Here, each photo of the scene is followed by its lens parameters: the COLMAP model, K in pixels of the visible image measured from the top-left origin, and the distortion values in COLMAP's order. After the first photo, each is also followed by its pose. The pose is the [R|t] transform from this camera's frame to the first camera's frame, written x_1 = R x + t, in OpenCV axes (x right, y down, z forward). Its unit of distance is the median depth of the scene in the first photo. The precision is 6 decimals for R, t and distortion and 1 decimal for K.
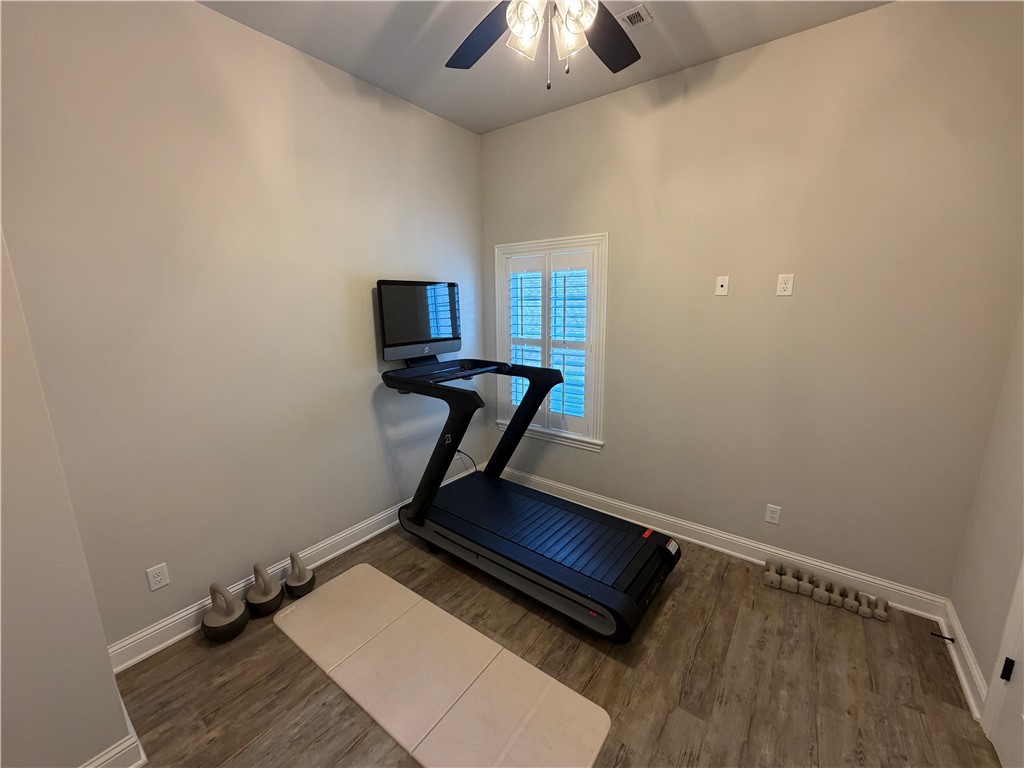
lens RADIAL K [[407.3, 0, 509.2], [0, 407.3, 384.5], [0, 0, 1]] dist [-0.000286, 0.000316]
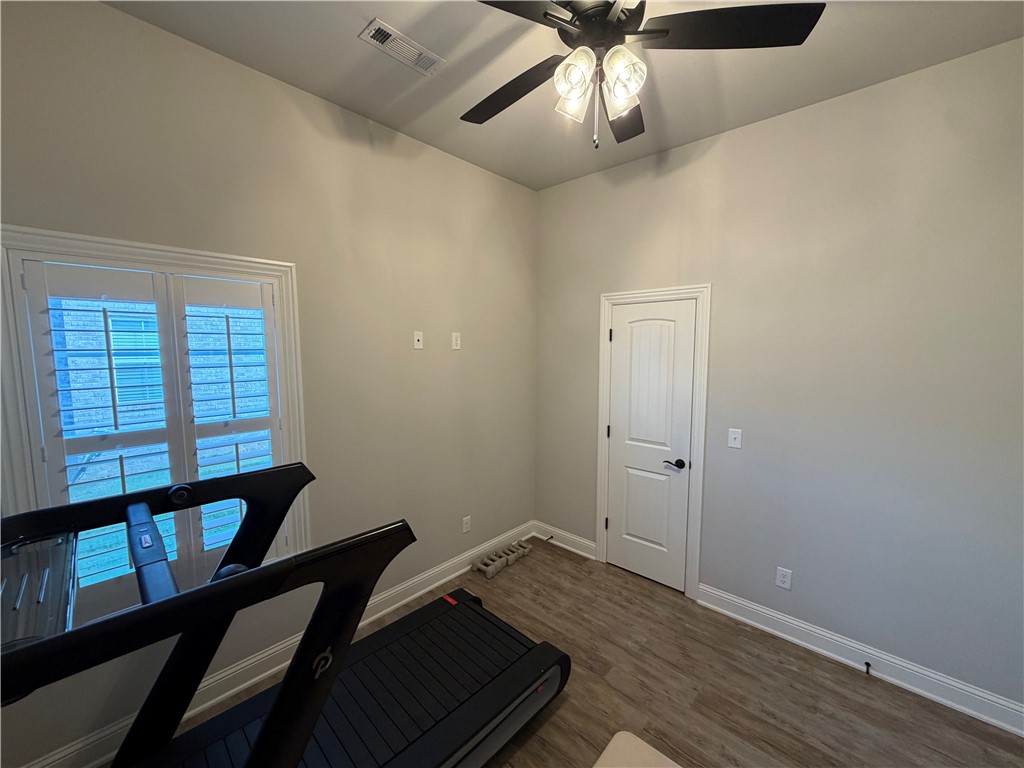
lens RADIAL K [[407.3, 0, 509.2], [0, 407.3, 384.5], [0, 0, 1]] dist [-0.000286, 0.000316]
pose [[0.109658, -0.086597, 0.990190, -0.610631], [0.200654, 0.977616, 0.063276, -0.172414], [-0.973505, 0.191747, 0.124580, 0.762000]]
